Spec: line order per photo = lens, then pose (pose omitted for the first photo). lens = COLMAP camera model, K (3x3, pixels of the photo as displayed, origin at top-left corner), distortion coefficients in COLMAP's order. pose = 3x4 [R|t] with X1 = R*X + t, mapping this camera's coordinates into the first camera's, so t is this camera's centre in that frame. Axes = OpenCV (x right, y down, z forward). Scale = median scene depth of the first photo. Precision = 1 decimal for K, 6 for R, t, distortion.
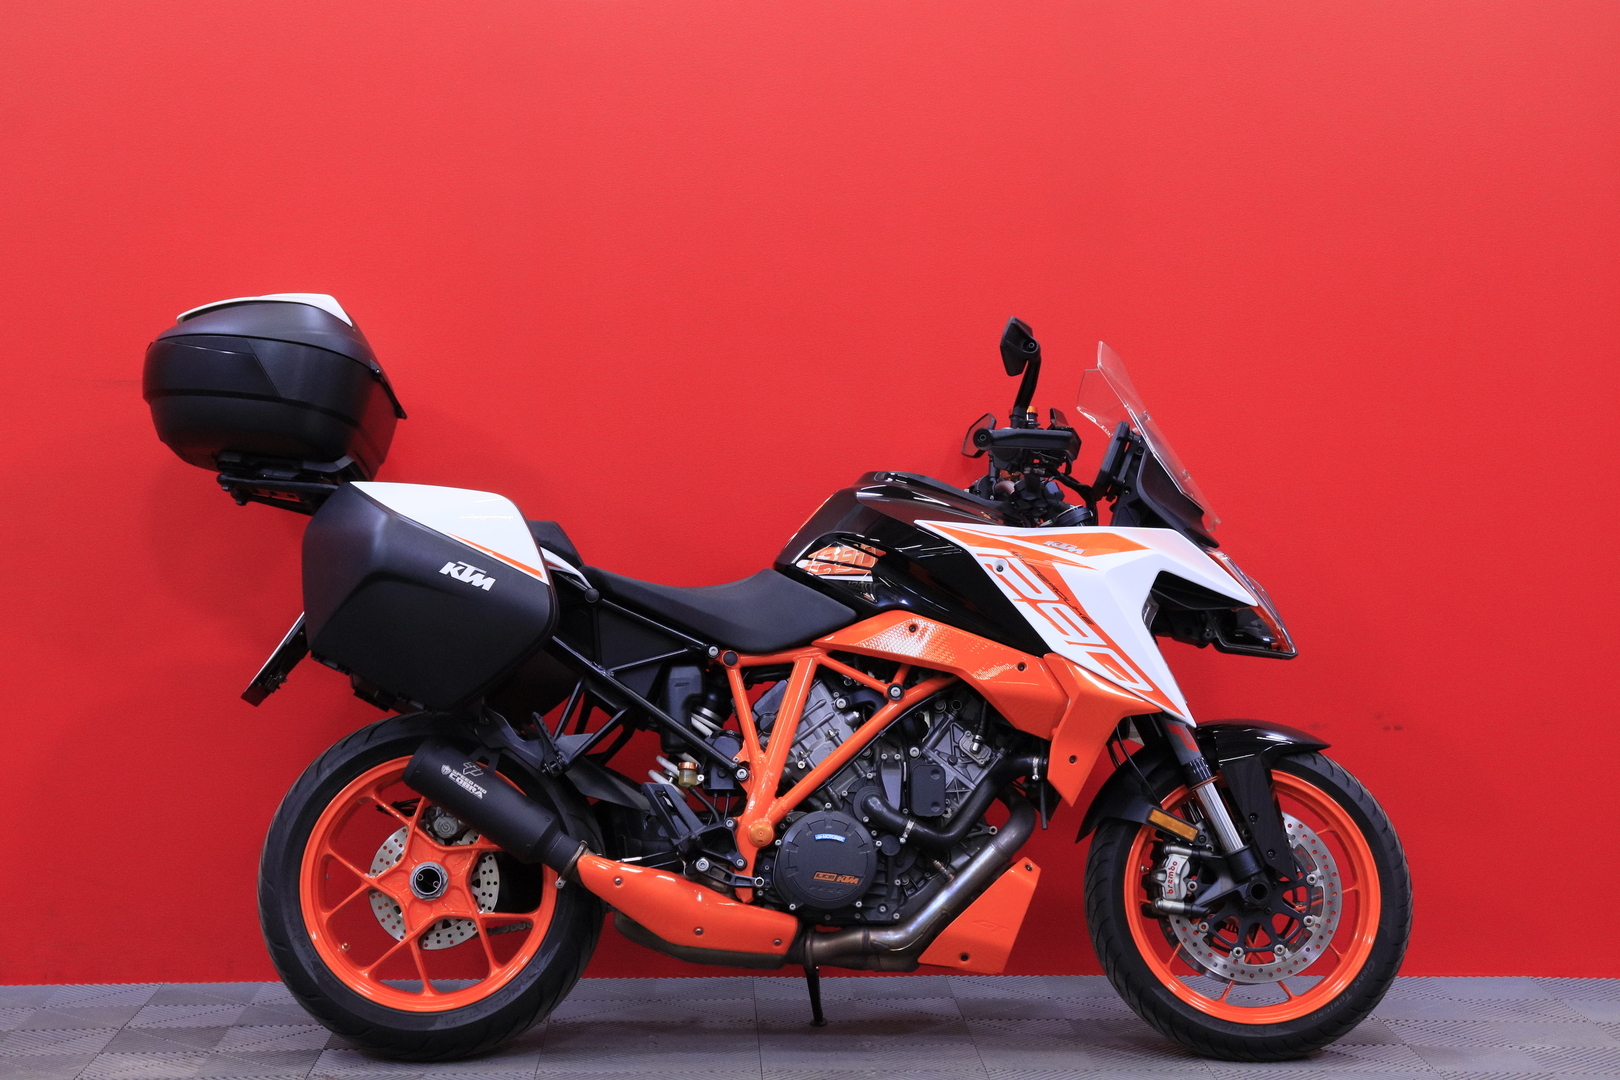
lens RADIAL K [[2841.9, 0, 810.8], [0, 2841.9, 540.1], [0, 0, 1]] dist [0.132368, 0.000000]
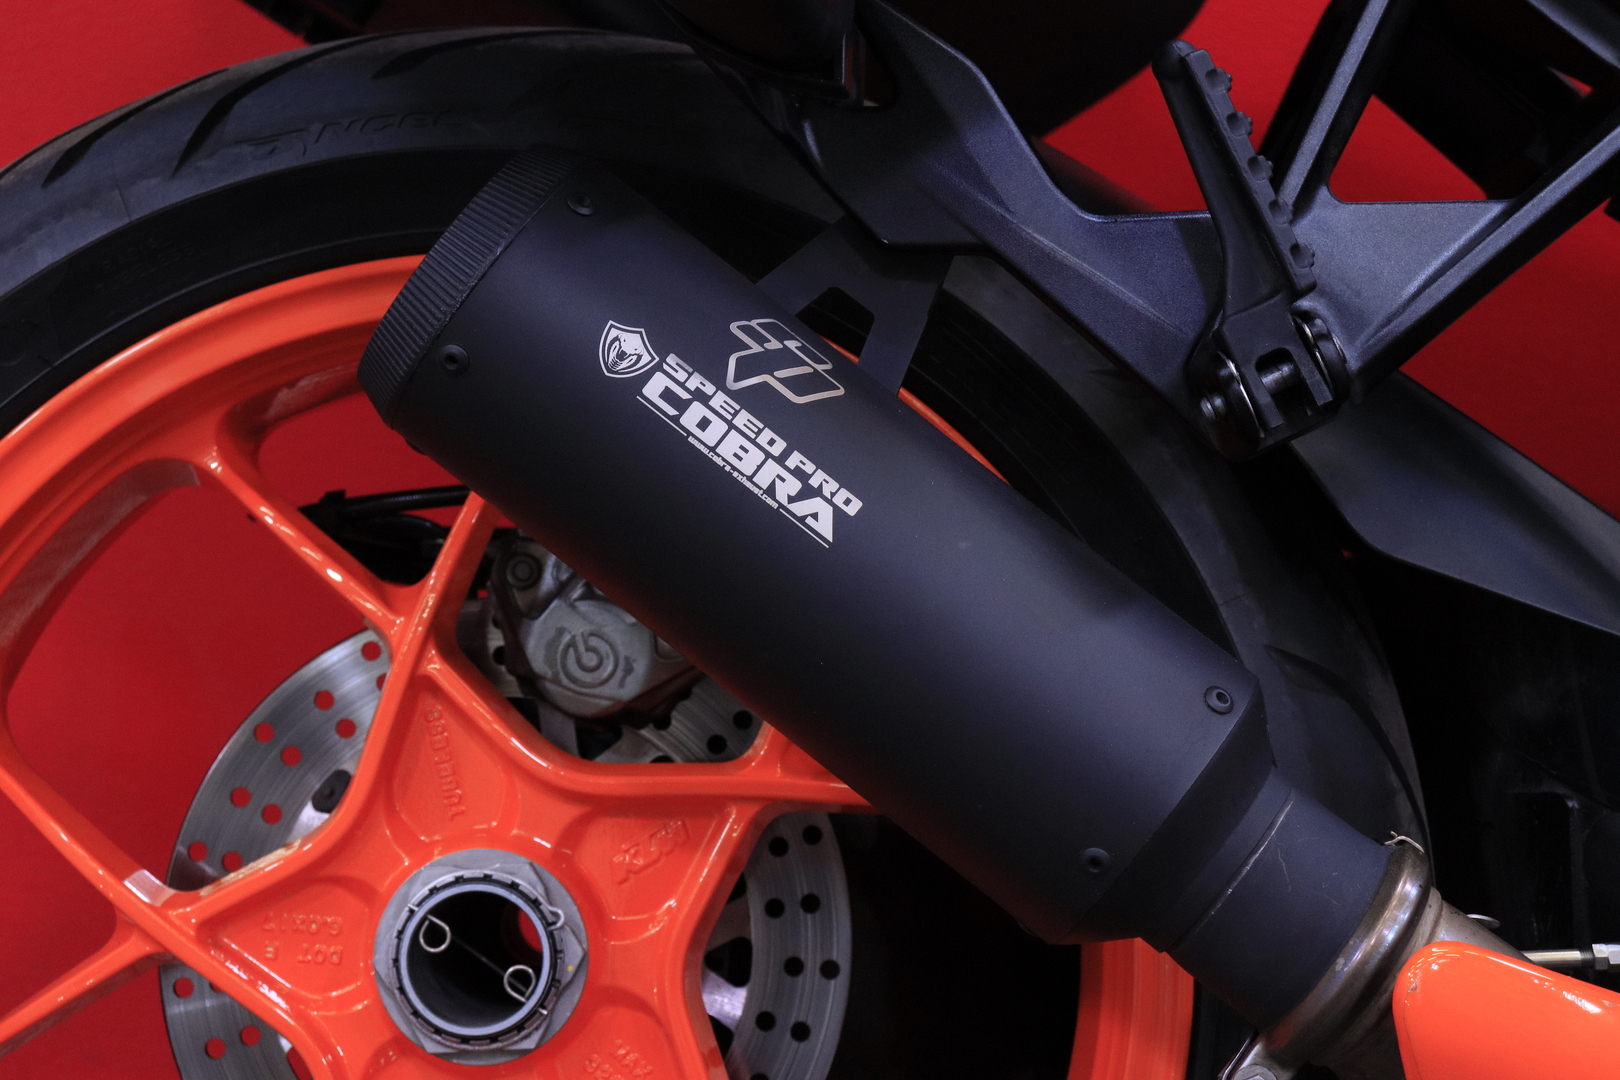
lens RADIAL K [[4141.3, 0, 809.8], [0, 4141.3, 541.0], [0, 0, 1]] dist [0.503529, 0.000000]
pose [[0.995292, 0.079858, -0.054924, -0.100662], [-0.072681, 0.989847, 0.122148, 0.059794], [0.064121, -0.117581, 0.990991, 0.742474]]
